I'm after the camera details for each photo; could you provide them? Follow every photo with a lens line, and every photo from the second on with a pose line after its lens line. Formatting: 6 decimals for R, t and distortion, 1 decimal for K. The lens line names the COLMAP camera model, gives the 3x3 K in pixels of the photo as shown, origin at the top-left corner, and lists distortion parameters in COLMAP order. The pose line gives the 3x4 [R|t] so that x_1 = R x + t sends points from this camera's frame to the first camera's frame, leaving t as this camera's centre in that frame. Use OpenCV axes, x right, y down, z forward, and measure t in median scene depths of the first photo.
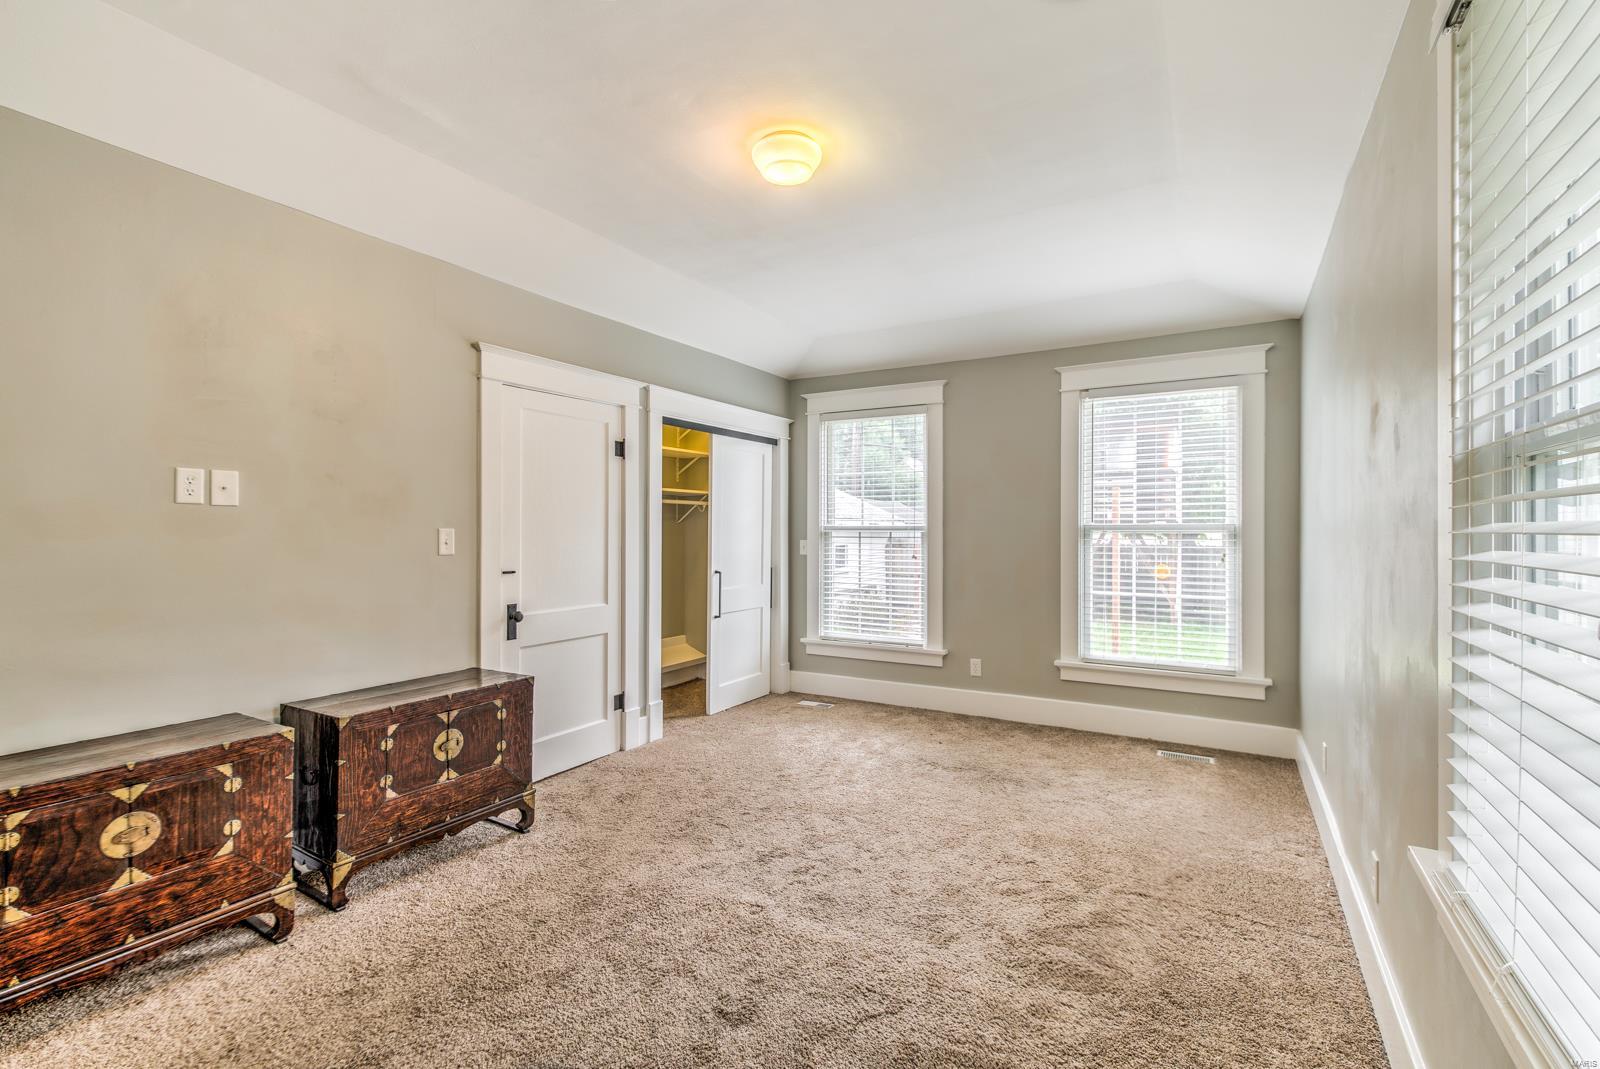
lens RADIAL K [[731.1, 0, 794.4], [0, 731.1, 527.8], [0, 0, 1]] dist [0.023123, -0.005842]
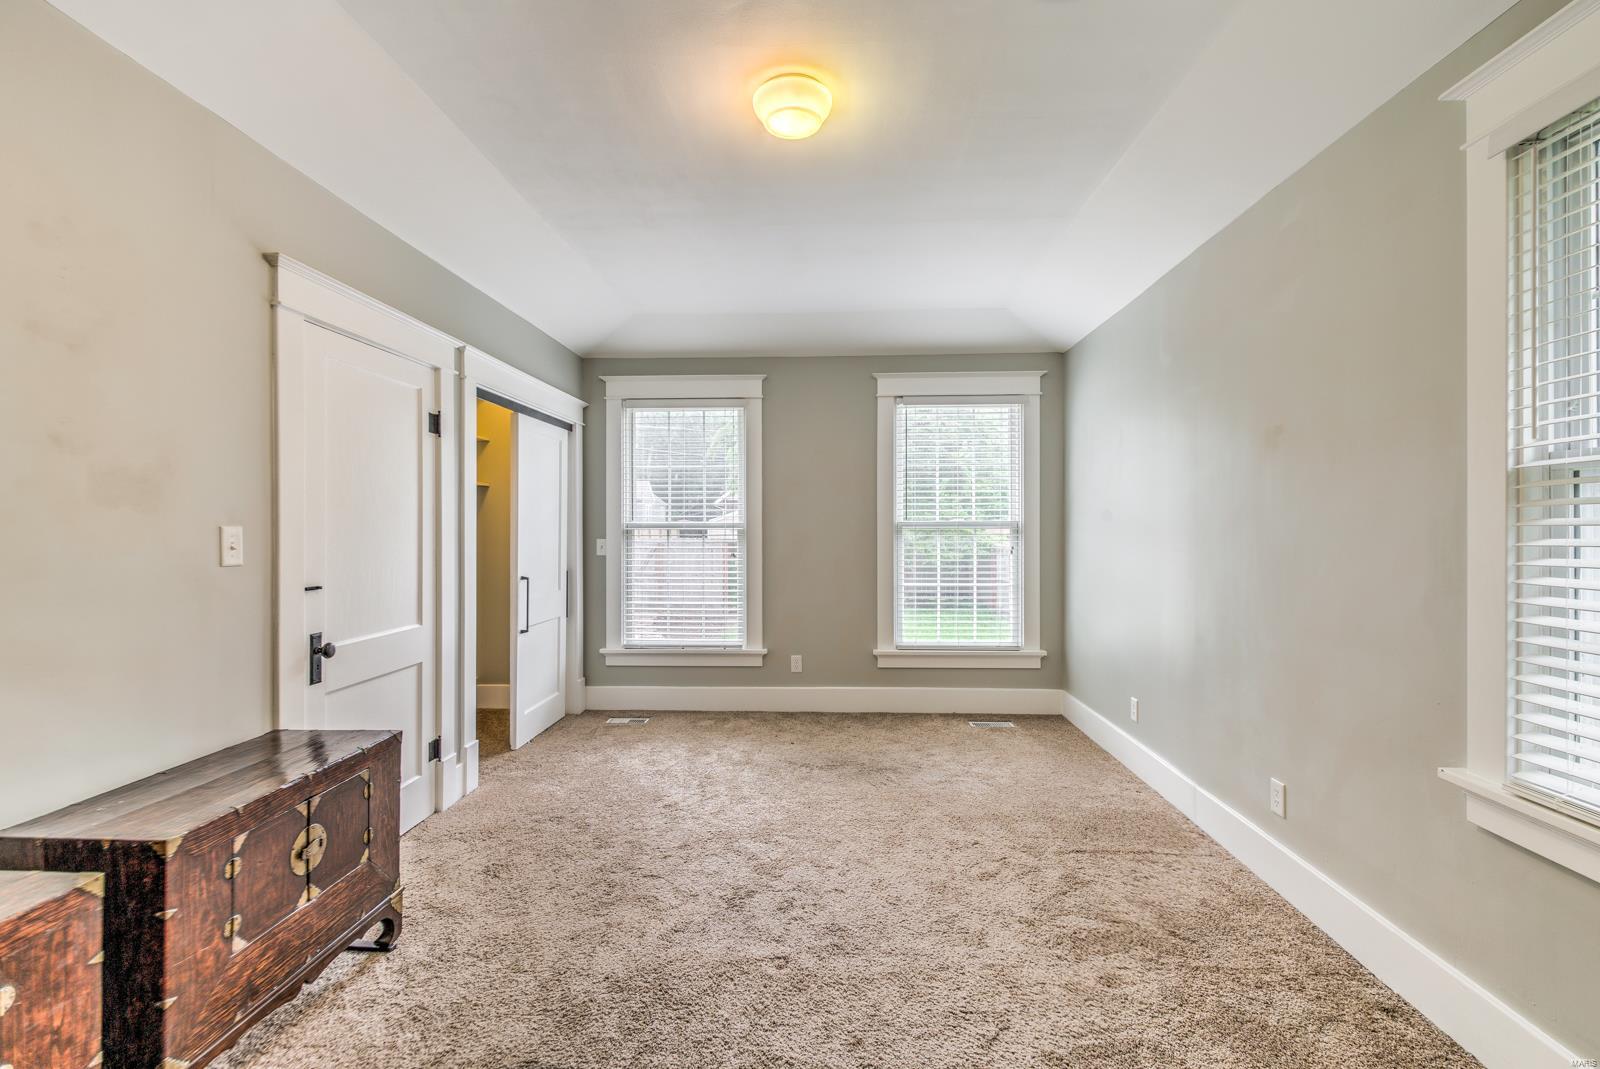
lens RADIAL K [[731.1, 0, 811.2], [0, 731.1, 528.4], [0, 0, 1]] dist [0.023123, -0.005842]
pose [[0.883351, -0.003499, 0.468700, -0.277176], [0.001968, 0.999991, 0.003756, 0.001302], [-0.468709, -0.002396, 0.883350, 0.138930]]
